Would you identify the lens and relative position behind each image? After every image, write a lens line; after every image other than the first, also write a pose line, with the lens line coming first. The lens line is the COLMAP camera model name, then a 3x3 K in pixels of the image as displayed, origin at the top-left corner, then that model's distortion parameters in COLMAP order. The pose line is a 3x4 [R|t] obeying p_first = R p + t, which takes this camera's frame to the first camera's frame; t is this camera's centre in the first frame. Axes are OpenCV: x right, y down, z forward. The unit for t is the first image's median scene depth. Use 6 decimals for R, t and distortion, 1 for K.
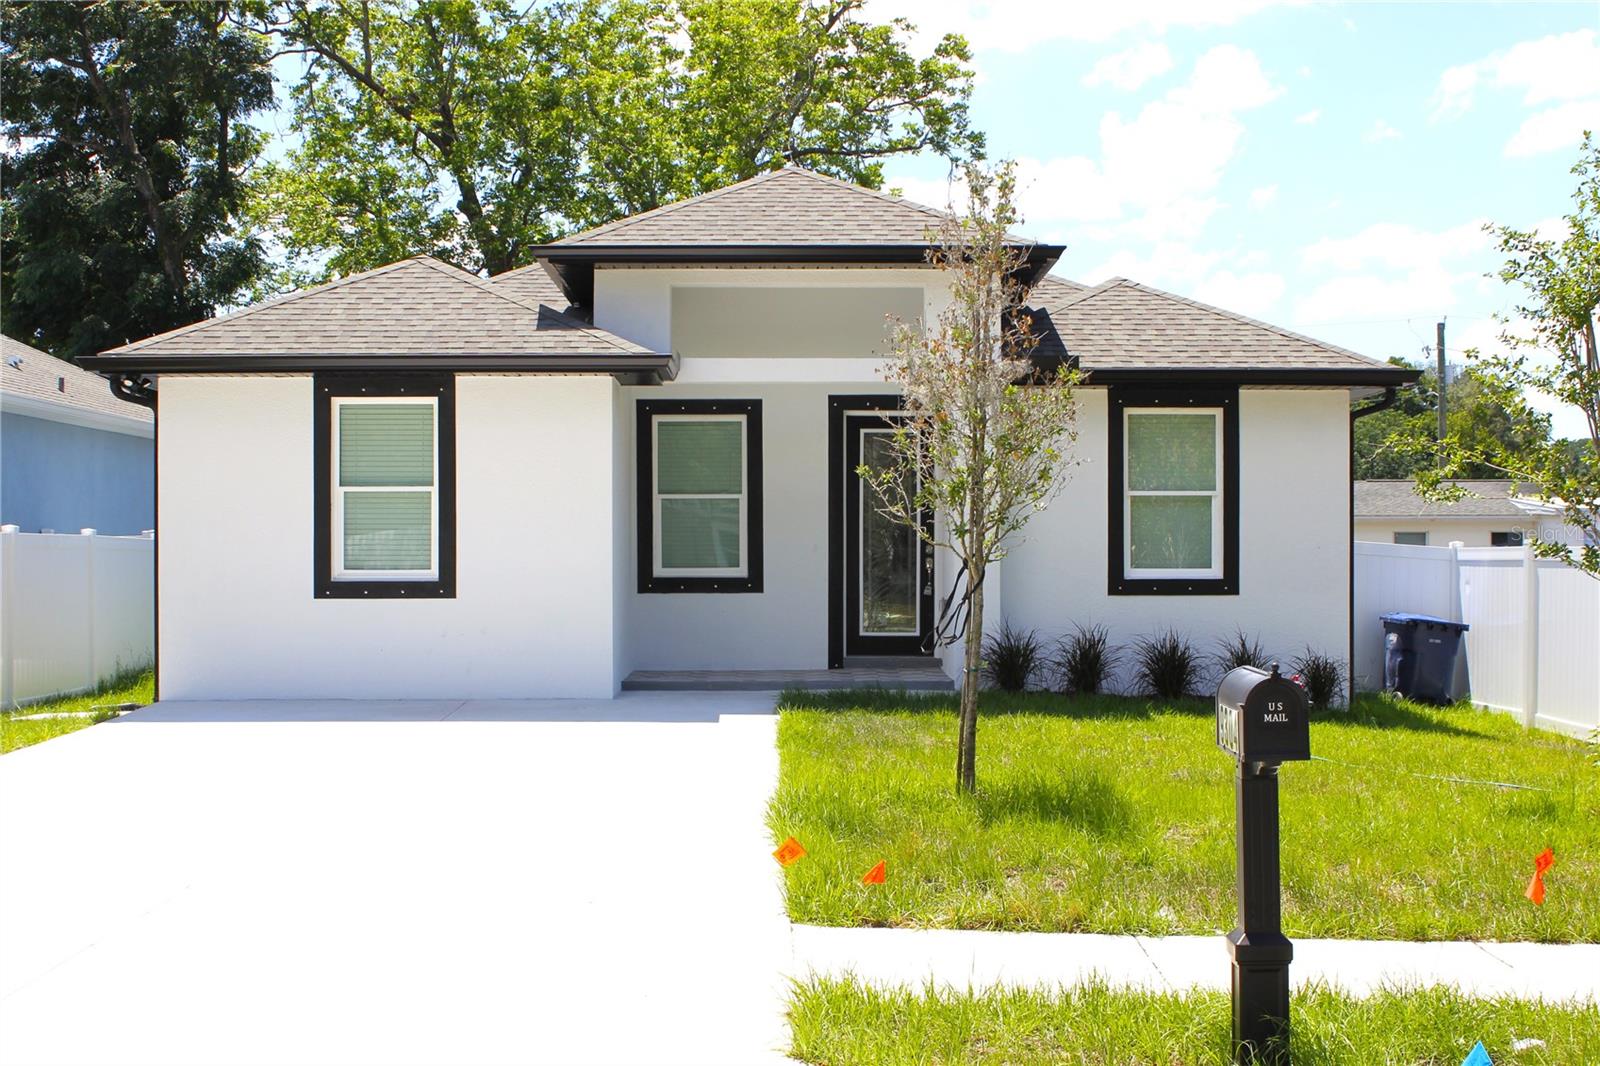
lens RADIAL K [[2044.3, 0, 811.1], [0, 2044.3, 531.8], [0, 0, 1]] dist [-0.033855, -0.030450]
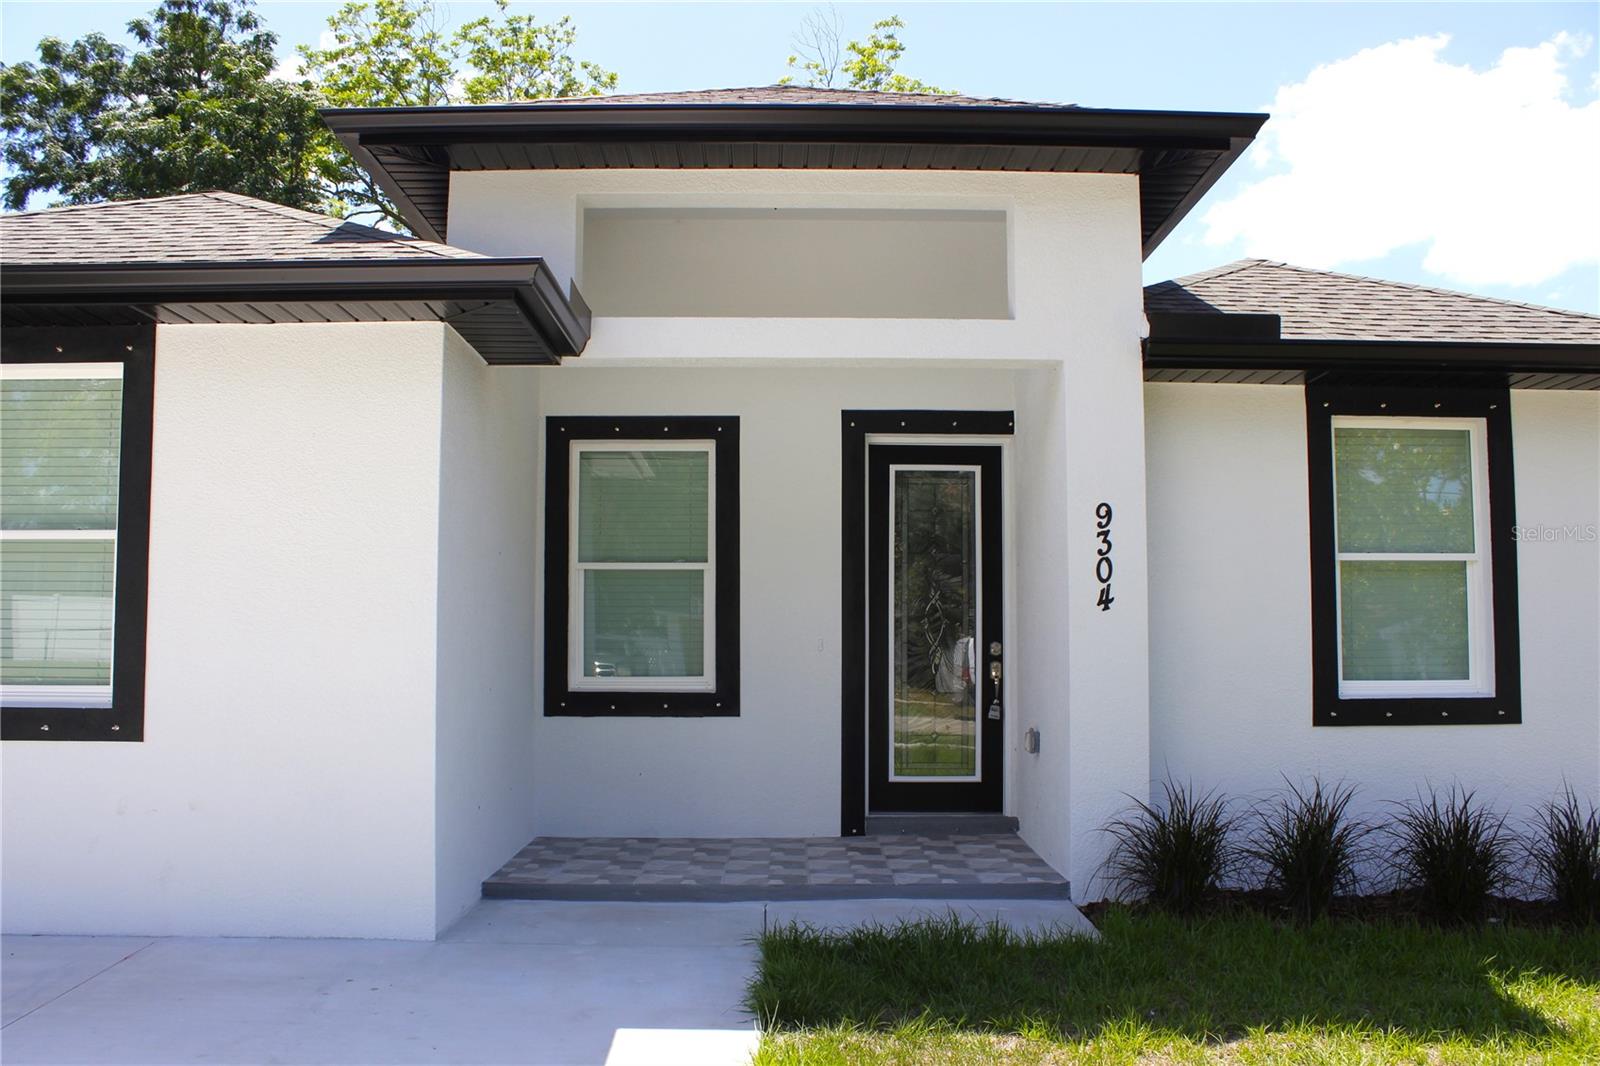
lens RADIAL K [[1314.4, 0, 795.2], [0, 1314.4, 540.4], [0, 0, 1]] dist [-0.161977, 0.127567]
pose [[0.999992, 0.002438, -0.003258, -0.004863], [-0.002647, 0.997844, -0.065574, 0.001690], [0.003091, 0.065582, 0.997842, 0.587679]]
